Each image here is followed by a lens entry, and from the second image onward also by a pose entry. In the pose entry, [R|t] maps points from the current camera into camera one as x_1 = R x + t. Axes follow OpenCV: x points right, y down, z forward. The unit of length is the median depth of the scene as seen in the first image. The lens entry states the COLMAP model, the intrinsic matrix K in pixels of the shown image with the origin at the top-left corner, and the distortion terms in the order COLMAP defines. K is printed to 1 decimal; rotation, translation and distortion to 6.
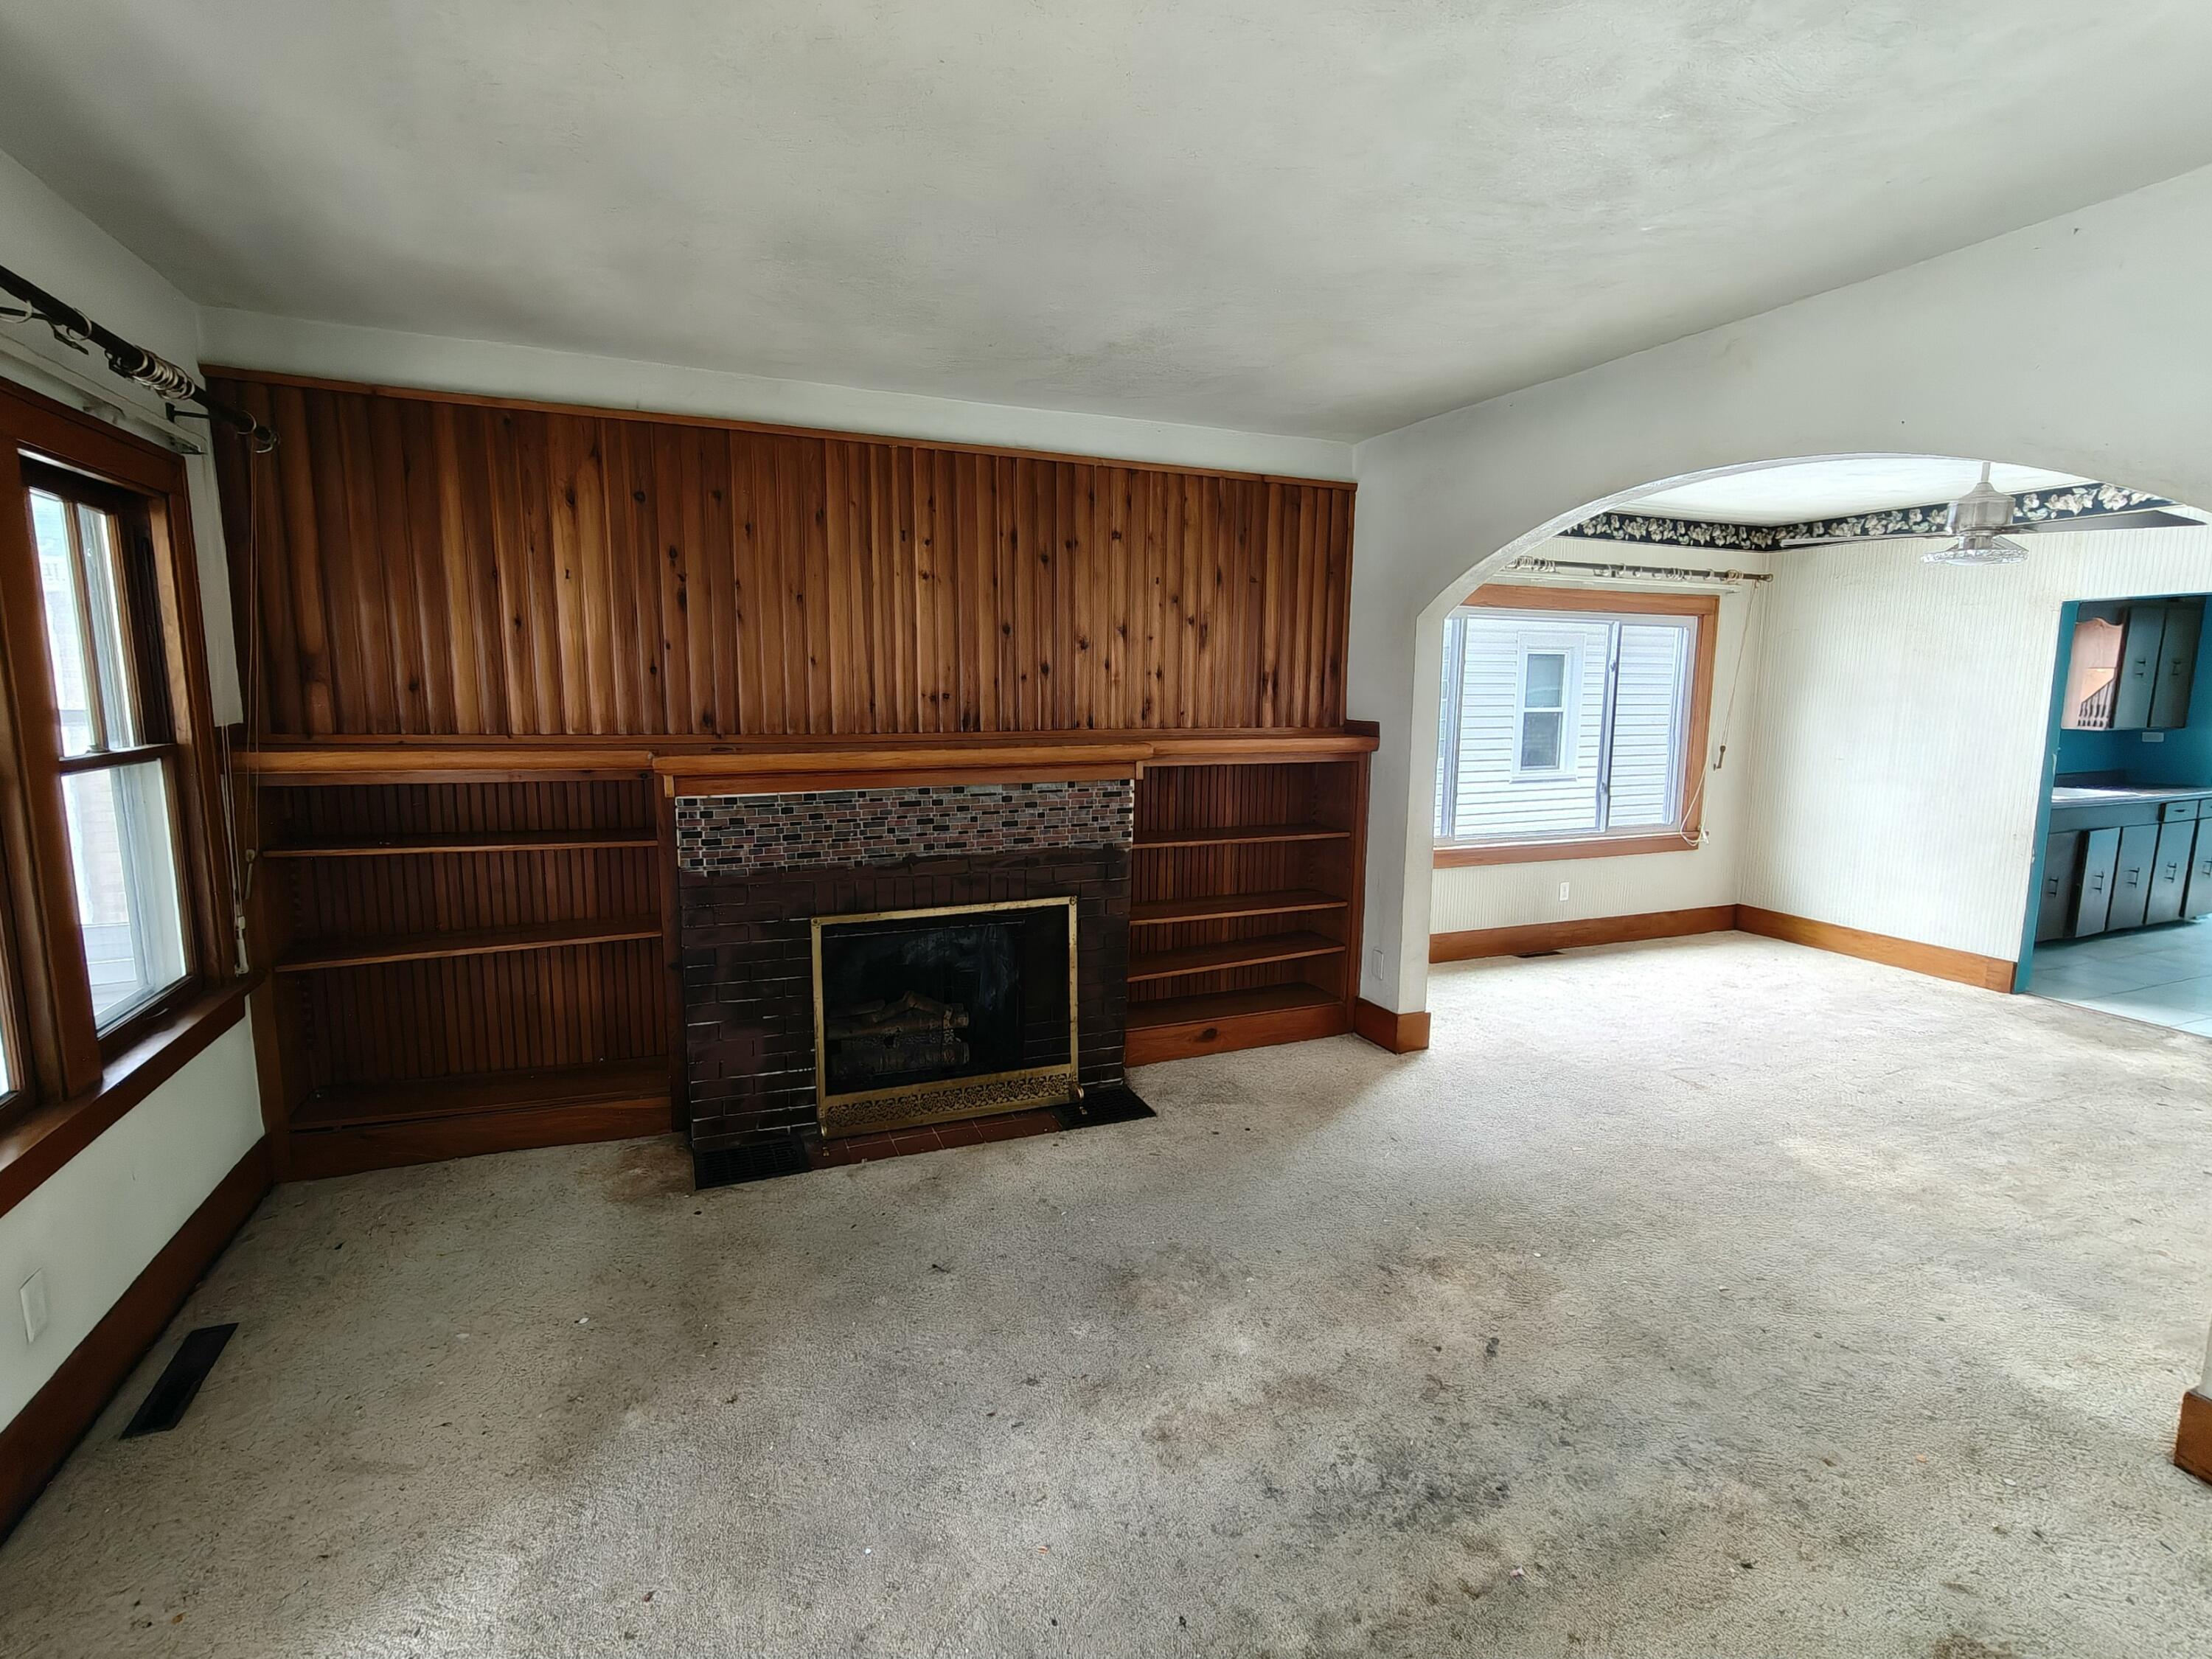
lens RADIAL K [[1048.1, 0, 1104.9], [0, 1048.1, 835.4], [0, 0, 1]] dist [-0.001127, 0.003060]
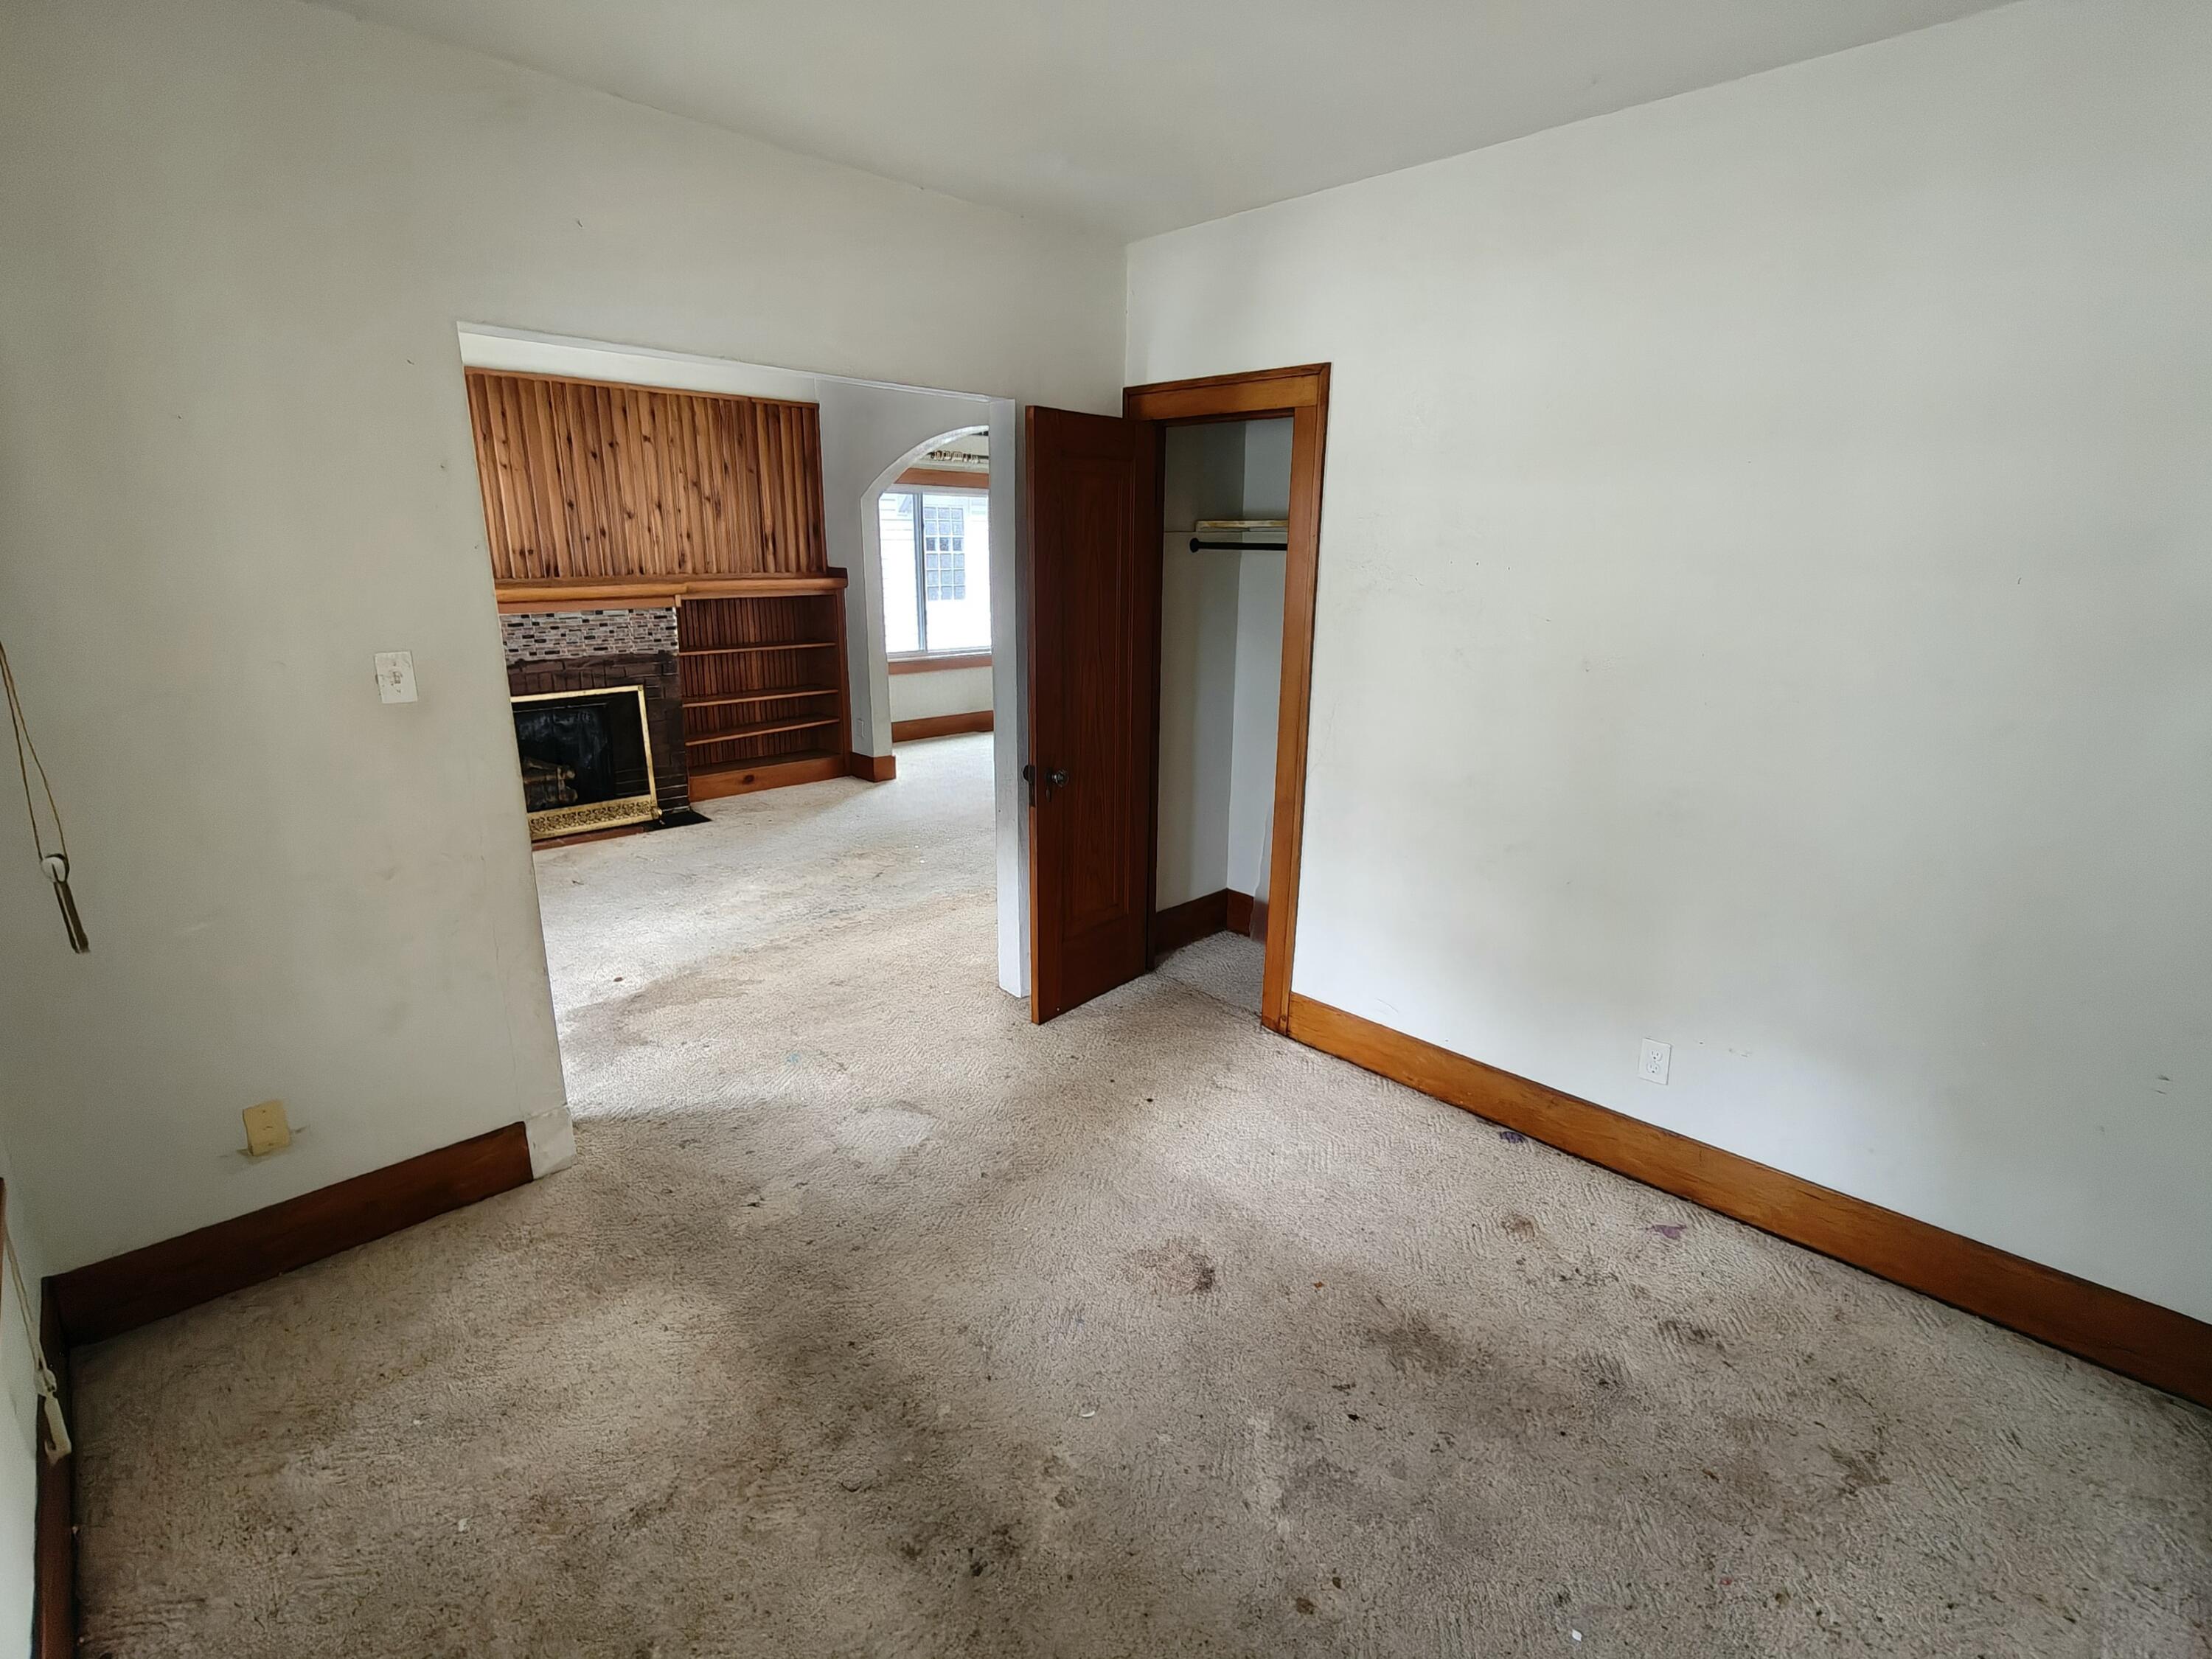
lens RADIAL K [[1048.1, 0, 1093.8], [0, 1048.1, 831.8], [0, 0, 1]] dist [-0.001127, 0.003060]
pose [[0.933746, -0.095336, 0.345008, 0.037447], [0.049014, 0.988853, 0.140595, 0.081945], [-0.354566, -0.114369, 0.928010, -0.644925]]
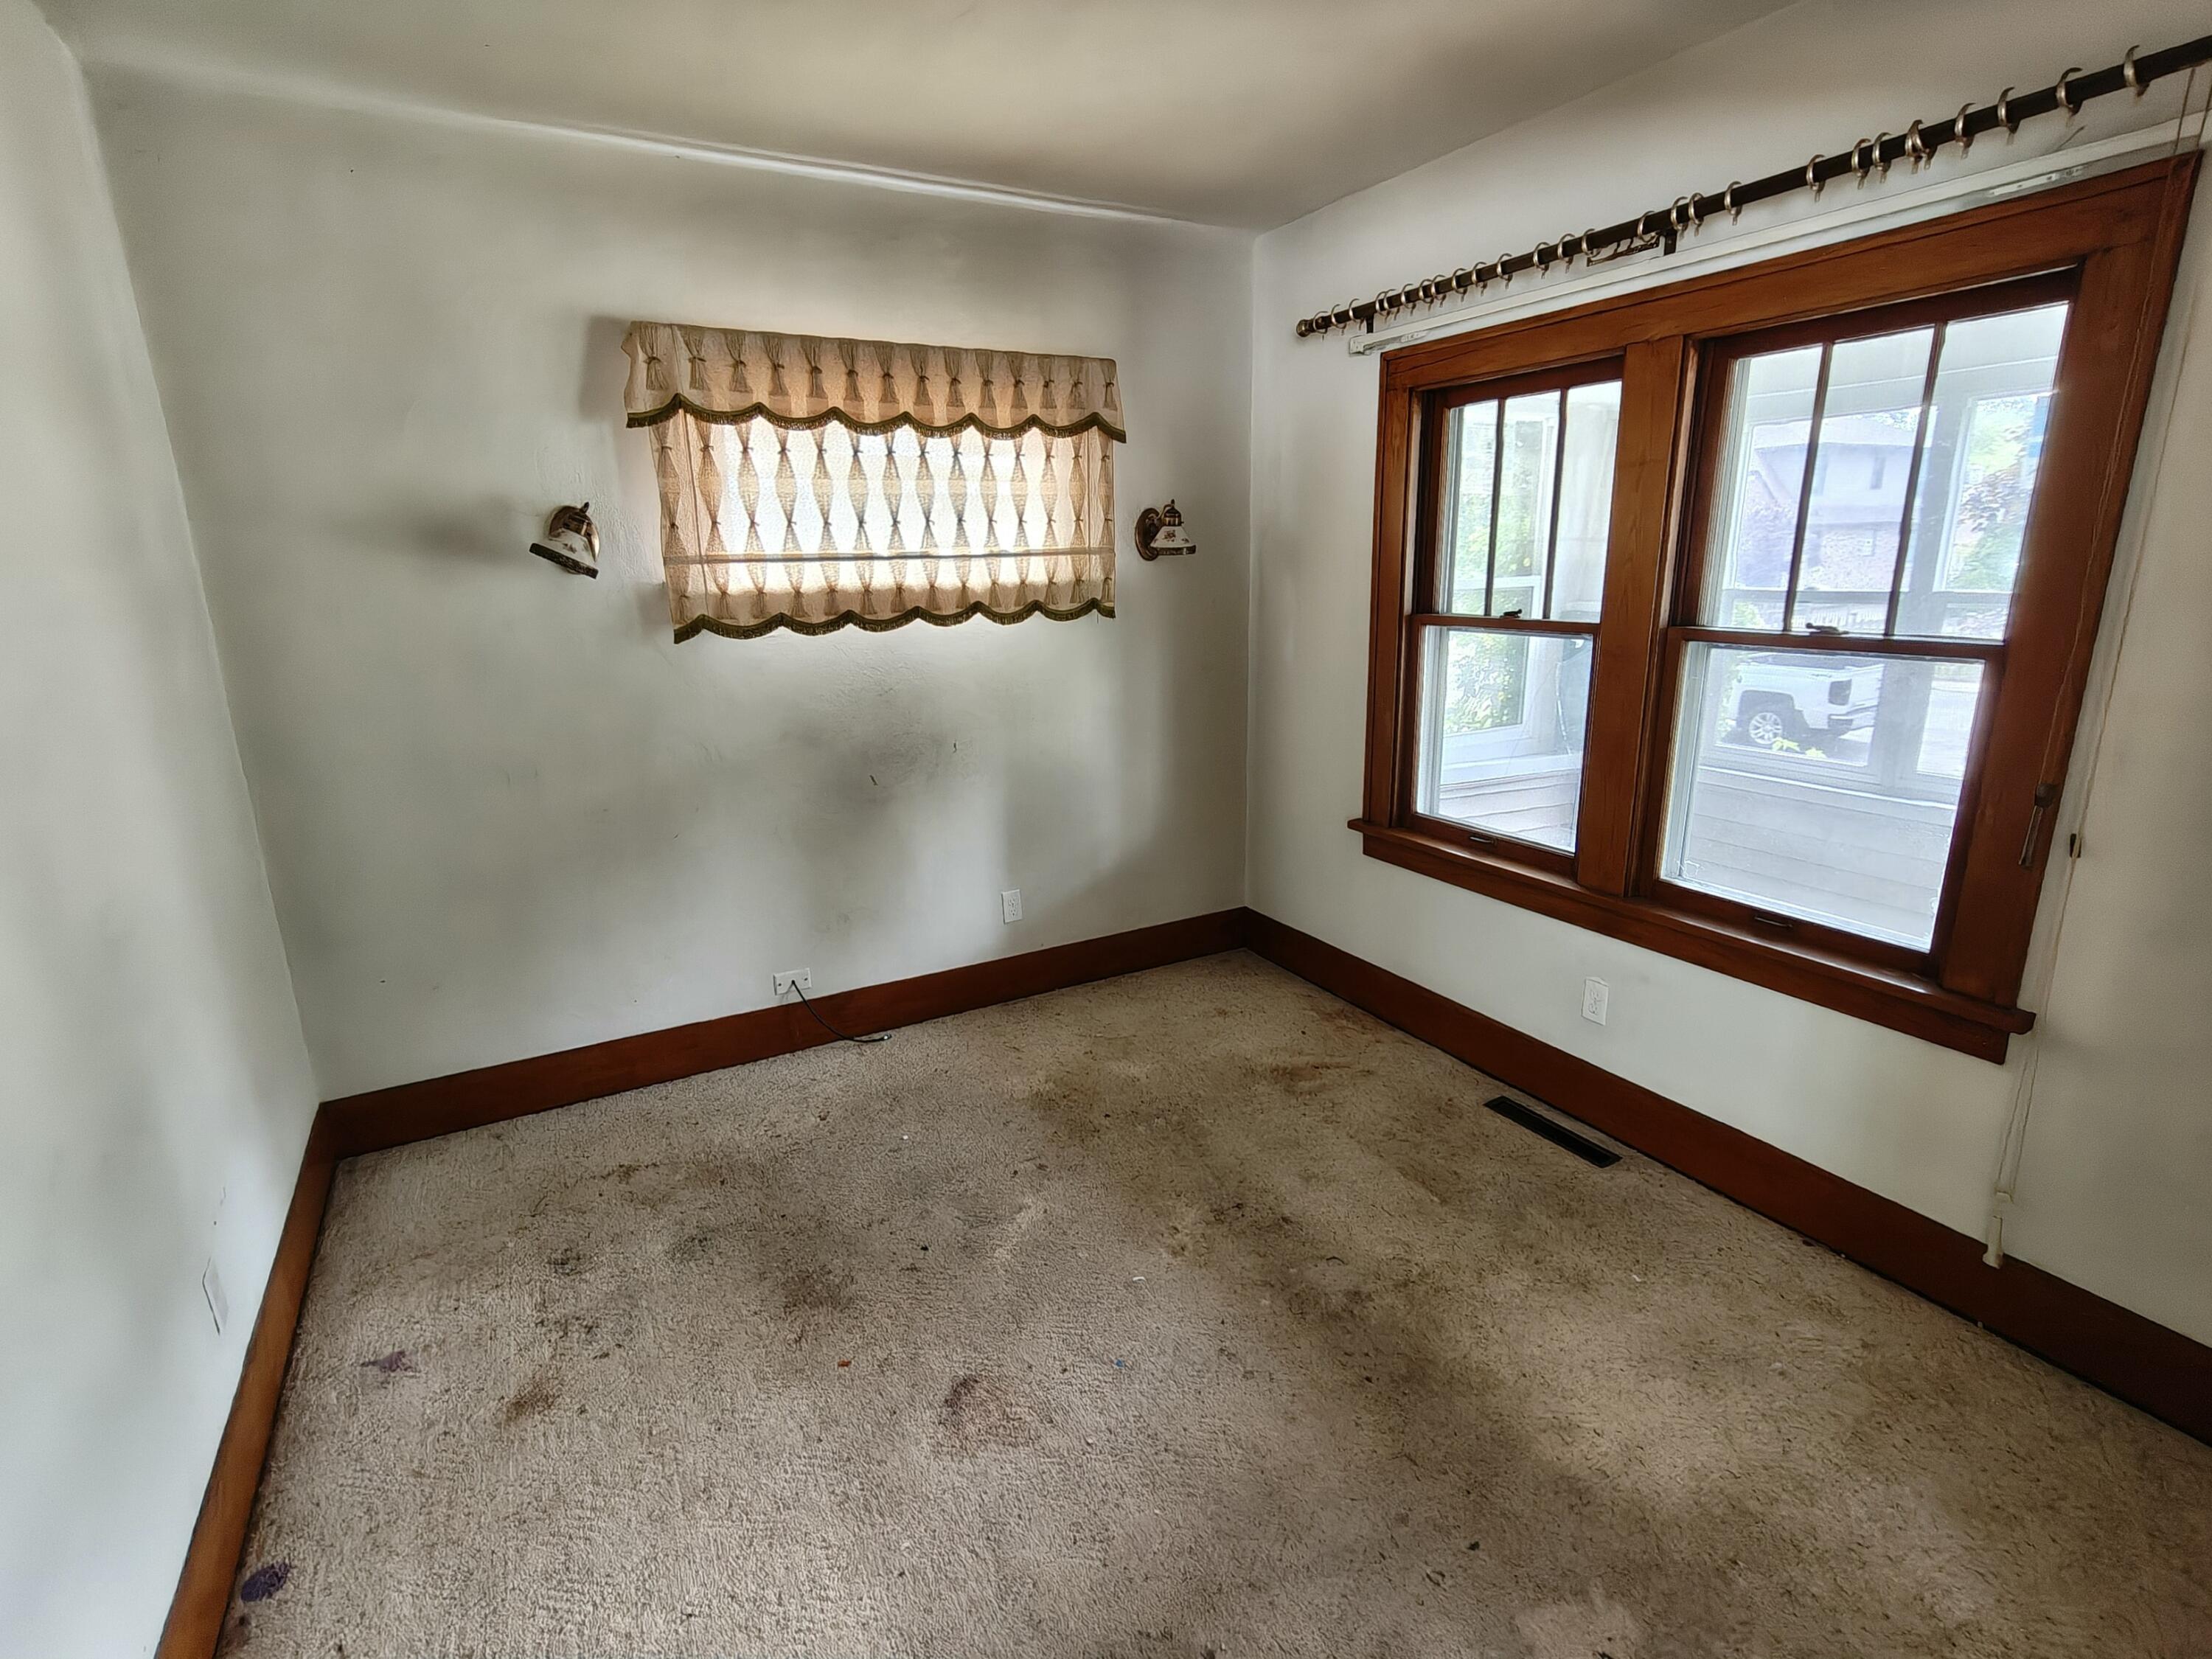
lens RADIAL K [[1048.1, 0, 1096.4], [0, 1048.1, 833.4], [0, 0, 1]] dist [-0.001127, 0.003060]
pose [[-0.994332, 0.034760, -0.100481, 0.245764], [-0.007478, 0.919846, 0.392209, -0.020138], [0.106061, 0.390737, -0.914372, 0.184526]]
